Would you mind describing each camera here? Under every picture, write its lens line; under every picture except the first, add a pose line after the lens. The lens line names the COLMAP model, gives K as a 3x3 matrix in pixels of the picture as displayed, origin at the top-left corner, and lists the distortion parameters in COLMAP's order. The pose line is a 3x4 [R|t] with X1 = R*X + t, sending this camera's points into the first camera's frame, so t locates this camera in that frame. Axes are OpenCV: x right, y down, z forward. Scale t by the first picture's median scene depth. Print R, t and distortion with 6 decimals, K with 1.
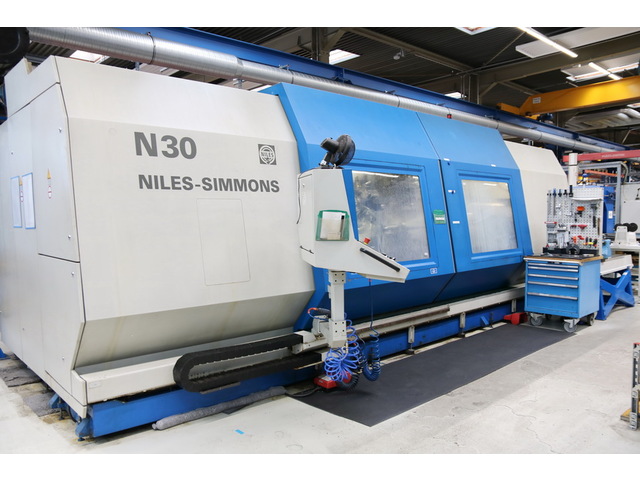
lens RADIAL K [[507.6, 0, 317.2], [0, 507.6, 248.7], [0, 0, 1]] dist [-0.130259, 0.125879]
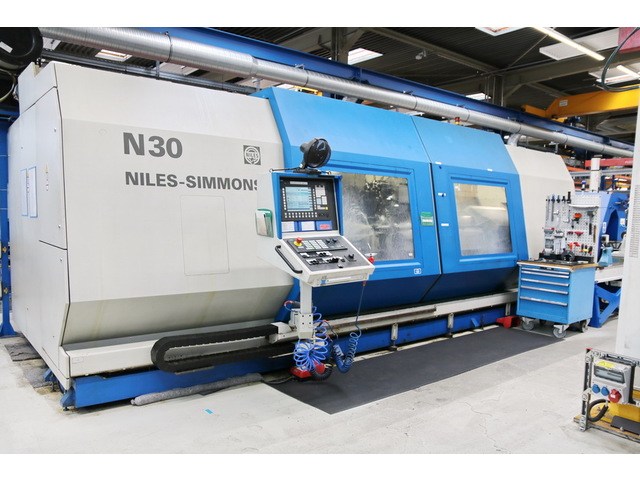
lens RADIAL K [[510.7, 0, 317.7], [0, 510.7, 249.1], [0, 0, 1]] dist [-0.129260, 0.124803]
pose [[0.997521, 0.037884, -0.059304, 0.084047], [-0.037416, 0.999259, 0.008980, -0.002607], [0.059600, -0.006739, 0.998200, -0.046780]]
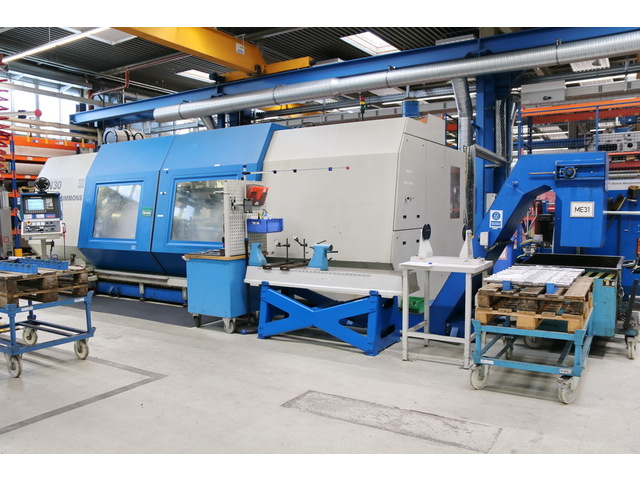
lens RADIAL K [[507.6, 0, 317.2], [0, 507.6, 248.7], [0, 0, 1]] dist [-0.130259, 0.125879]
pose [[0.271014, 0.082798, -0.959008, 1.764232], [-0.060333, 0.995796, 0.068925, -0.086180], [0.960683, 0.039180, 0.274870, 1.078337]]
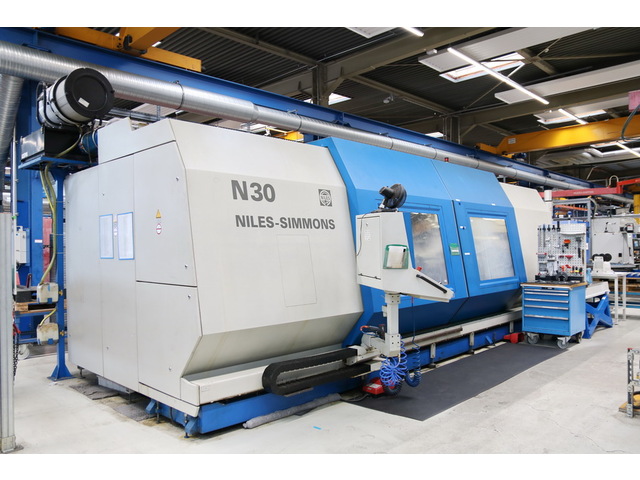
lens RADIAL K [[507.6, 0, 317.2], [0, 507.6, 248.7], [0, 0, 1]] dist [-0.130259, 0.125879]
pose [[0.998290, -0.000931, 0.058453, -0.144096], [0.004613, 0.998009, -0.062896, 0.007478], [-0.058278, 0.063058, 0.996307, -0.146238]]
